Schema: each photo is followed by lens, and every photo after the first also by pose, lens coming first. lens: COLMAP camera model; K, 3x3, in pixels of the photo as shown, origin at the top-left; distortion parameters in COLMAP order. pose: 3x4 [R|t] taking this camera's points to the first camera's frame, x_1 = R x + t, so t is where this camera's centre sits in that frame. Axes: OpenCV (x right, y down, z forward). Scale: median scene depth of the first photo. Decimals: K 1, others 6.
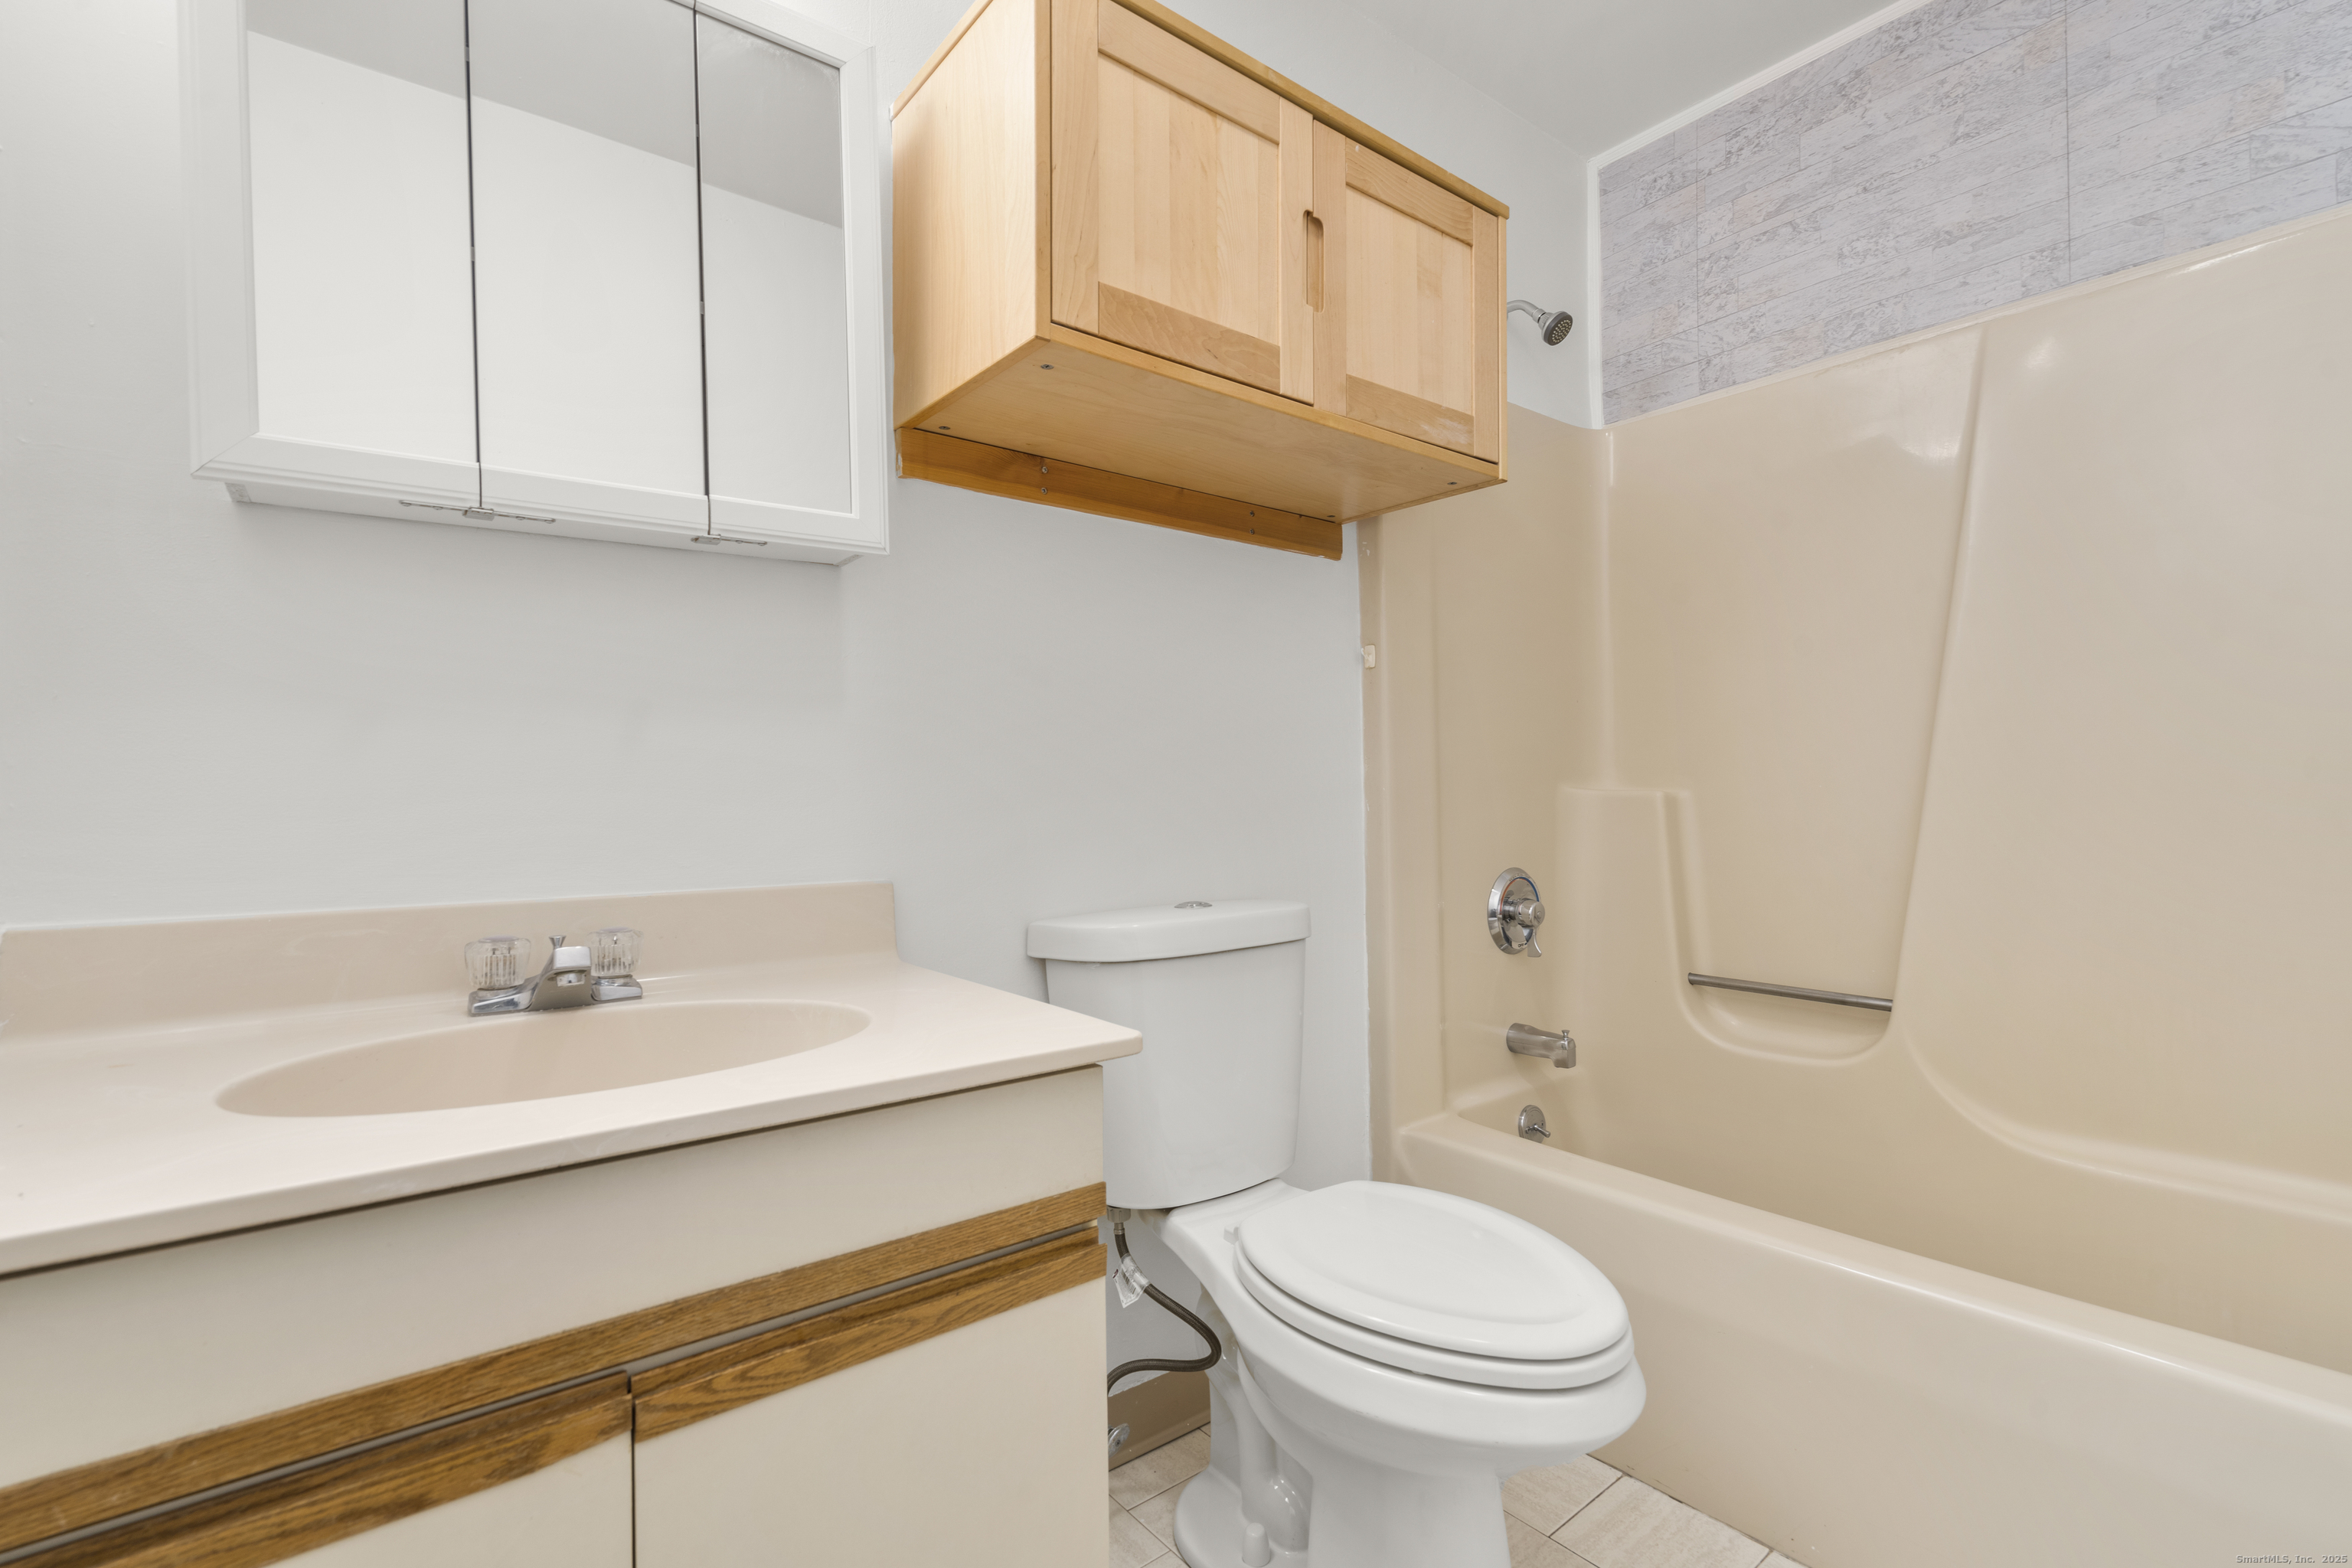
lens RADIAL K [[1061.4, 0, 1181.8], [0, 1061.4, 787.2], [0, 0, 1]] dist [-0.007589, 0.002685]
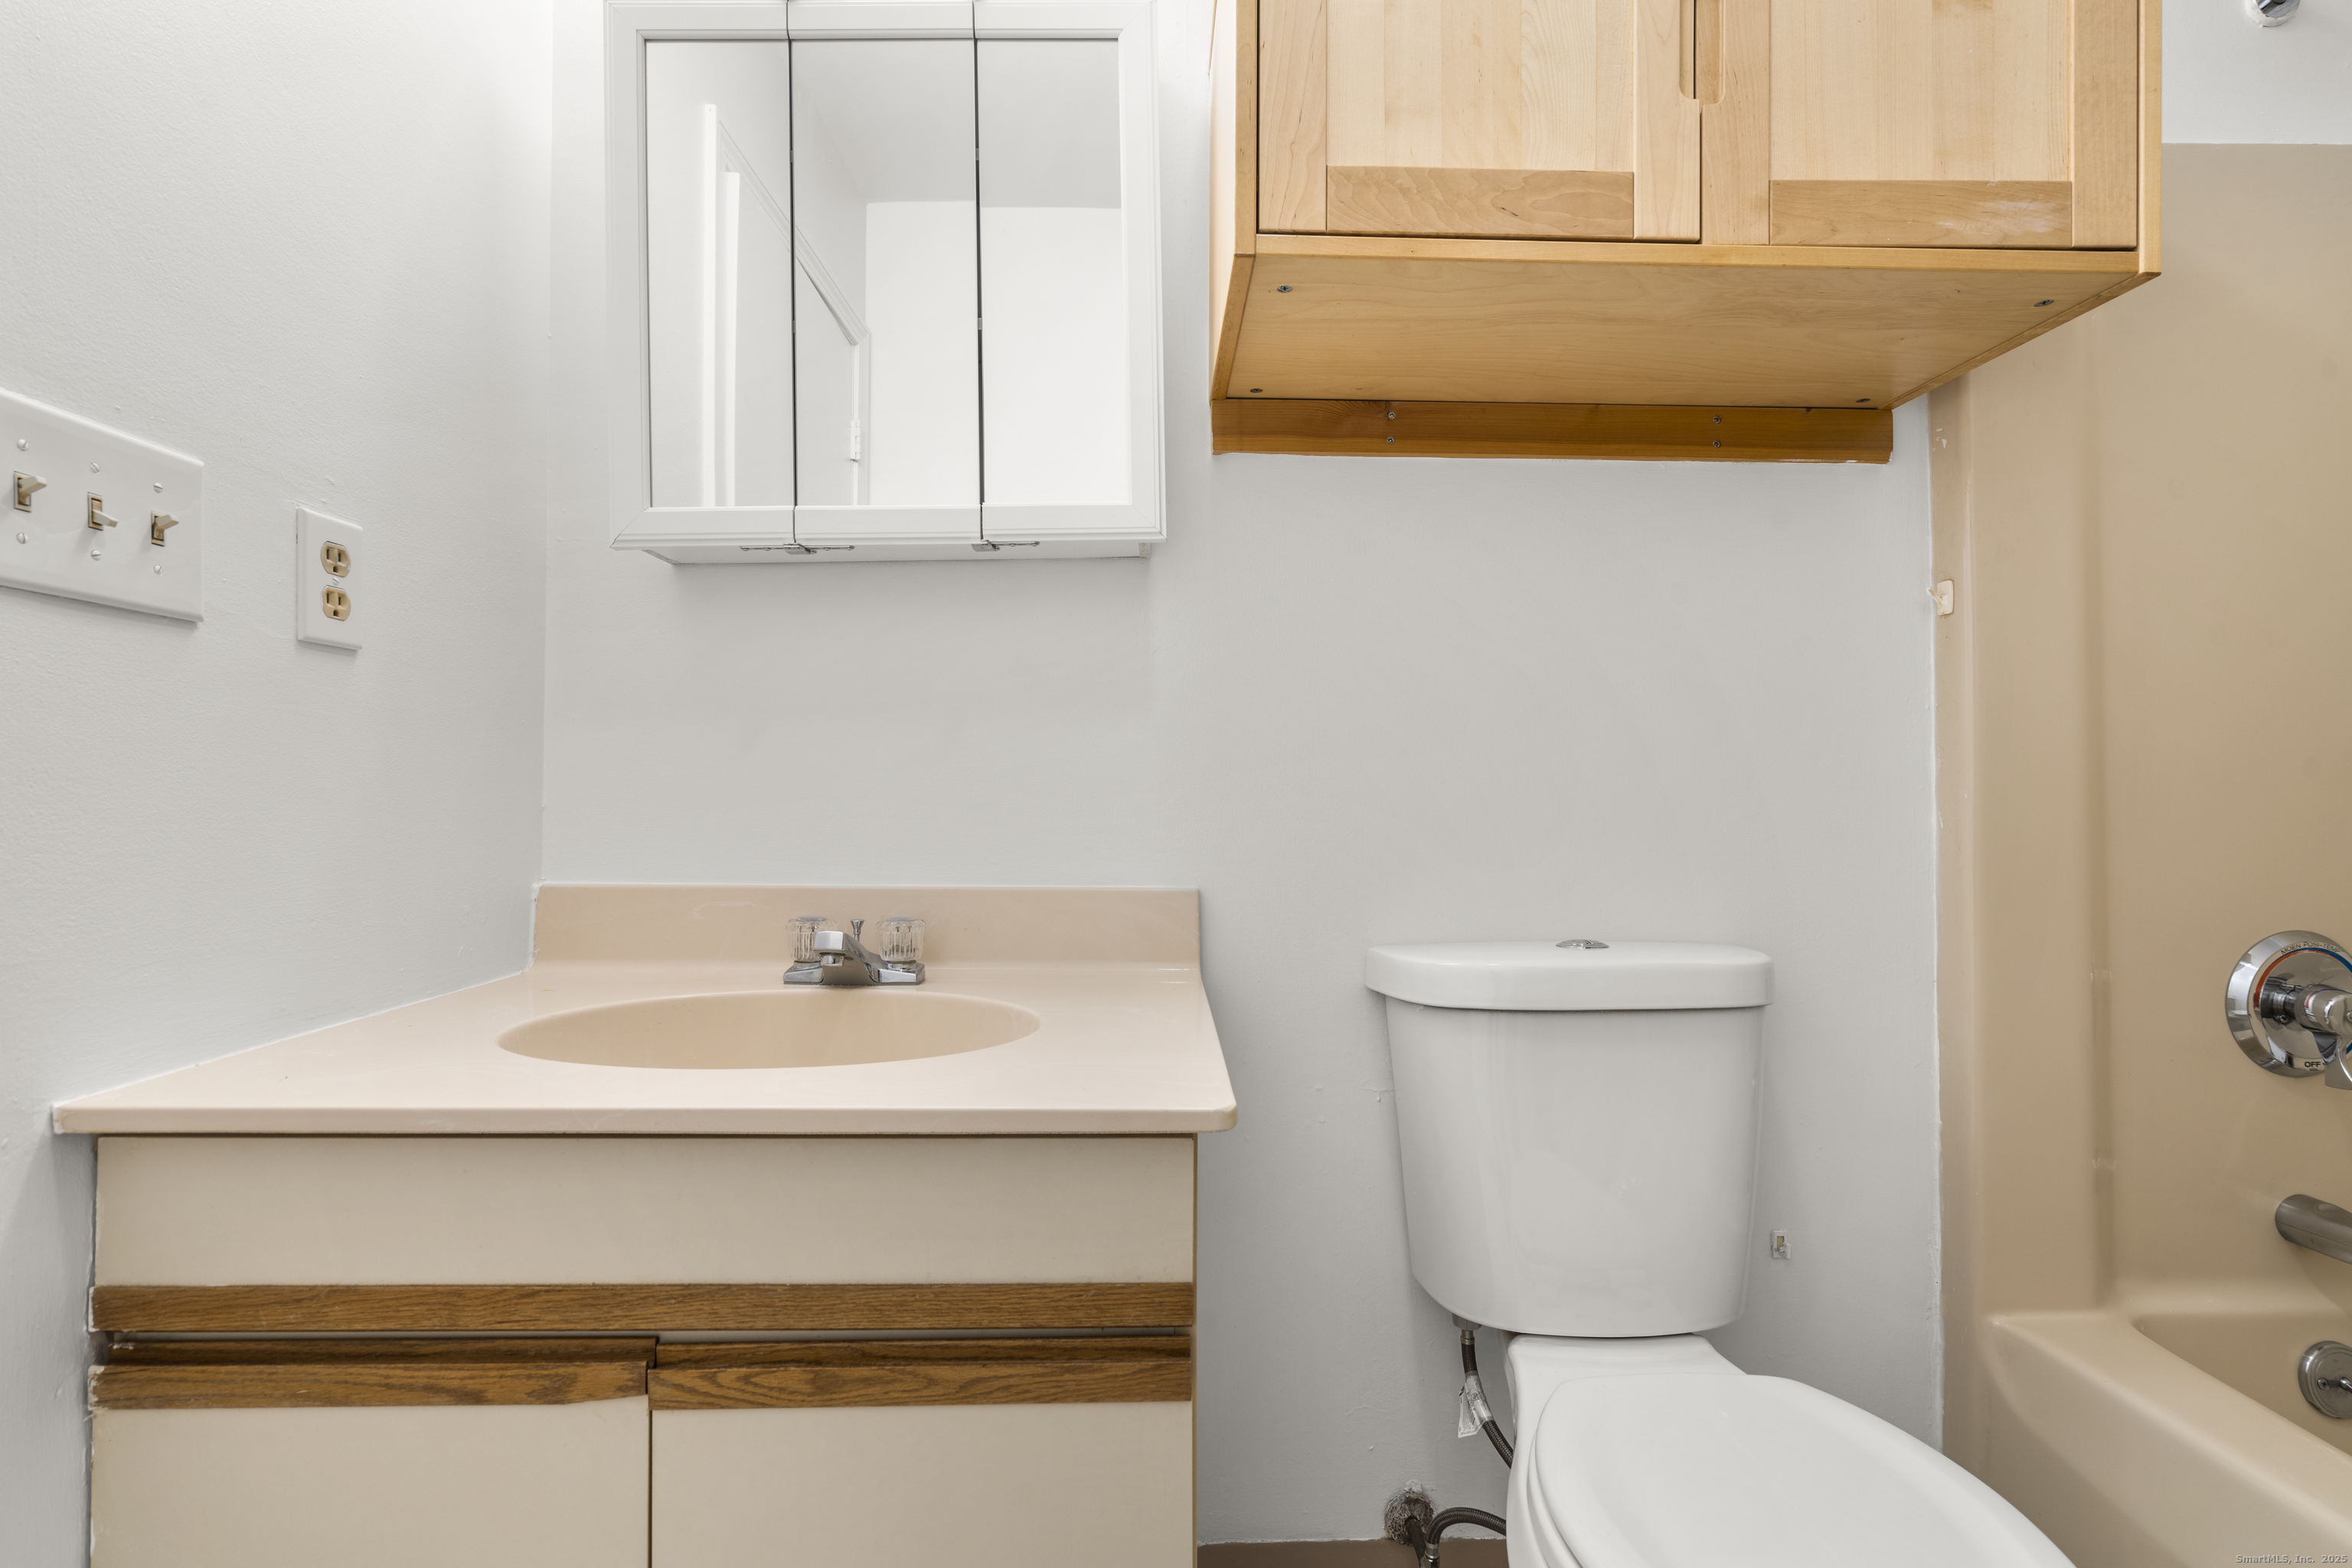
lens RADIAL K [[1061.4, 0, 1170.9], [0, 1061.4, 787.6], [0, 0, 1]] dist [-0.007589, 0.002685]
pose [[0.796204, 0.005054, -0.605007, 0.290496], [-0.005571, 0.999984, 0.001023, -0.001494], [0.605003, 0.002556, 0.796219, 0.259630]]
